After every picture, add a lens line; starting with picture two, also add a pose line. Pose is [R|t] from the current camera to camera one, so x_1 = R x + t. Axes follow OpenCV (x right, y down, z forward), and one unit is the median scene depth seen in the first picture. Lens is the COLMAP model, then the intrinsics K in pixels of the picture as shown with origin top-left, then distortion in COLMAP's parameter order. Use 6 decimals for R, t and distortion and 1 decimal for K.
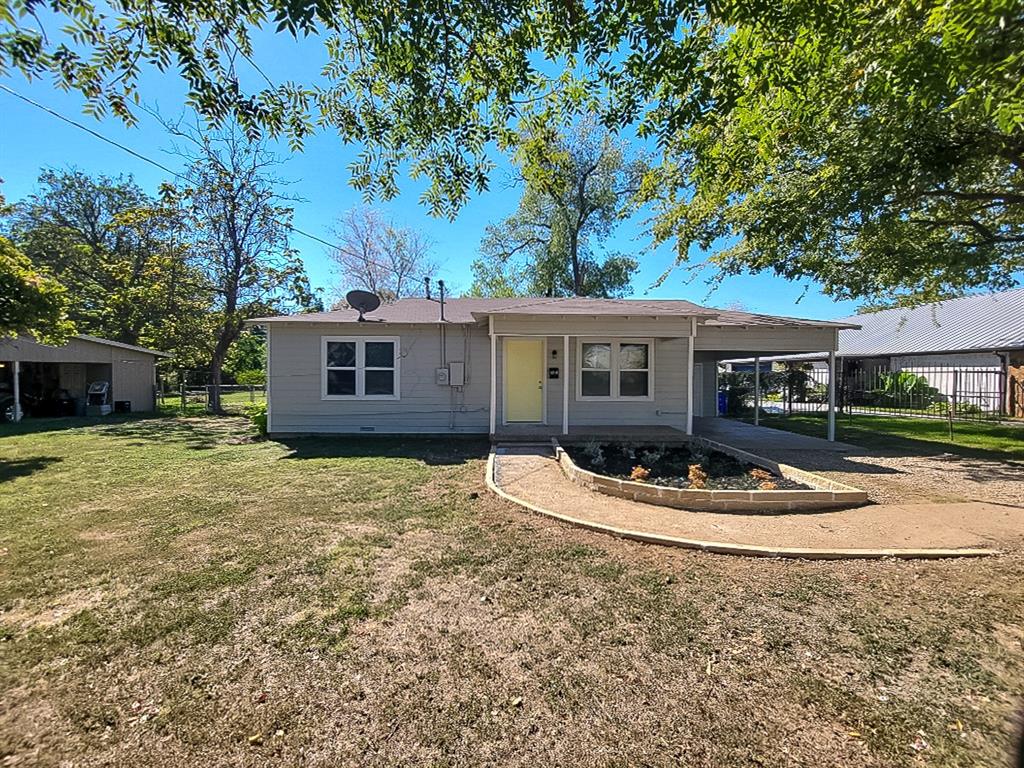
lens RADIAL K [[428.7, 0, 512.0], [0, 428.7, 384.0], [0, 0, 1]] dist [-0.001740, -0.000507]
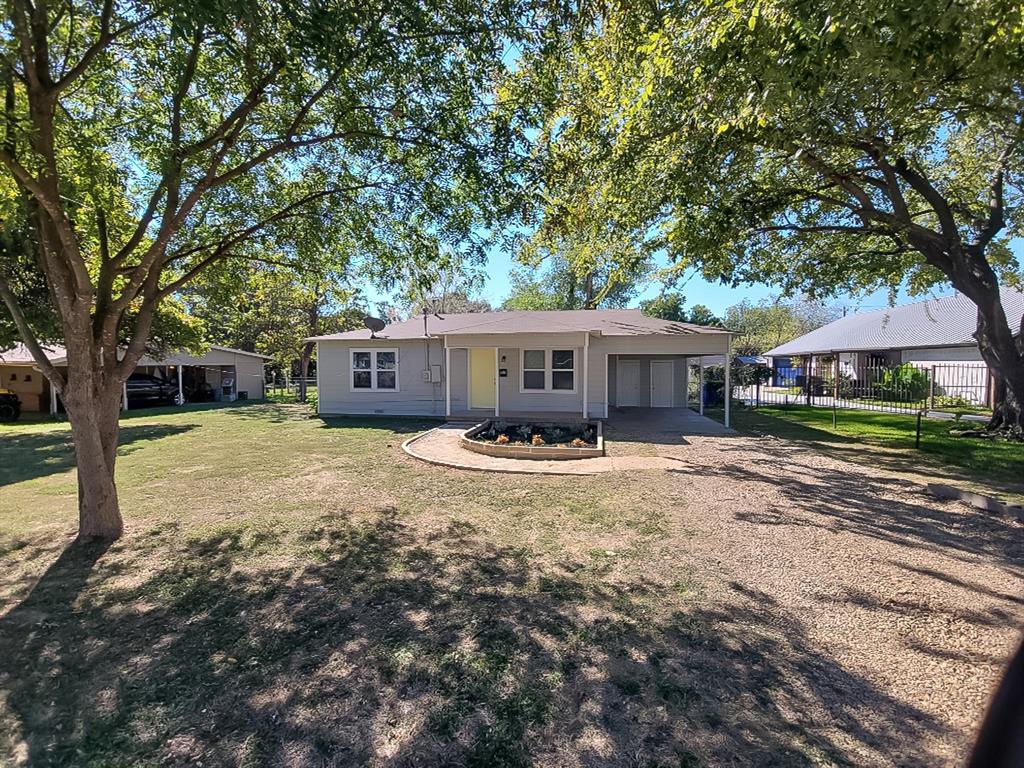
lens RADIAL K [[428.7, 0, 512.0], [0, 428.7, 384.0], [0, 0, 1]] dist [-0.001740, -0.000507]
pose [[0.979030, 0.000528, -0.203716, 0.347311], [0.003487, 0.999807, 0.019351, -0.013910], [0.203687, -0.019655, 0.978839, -0.285816]]
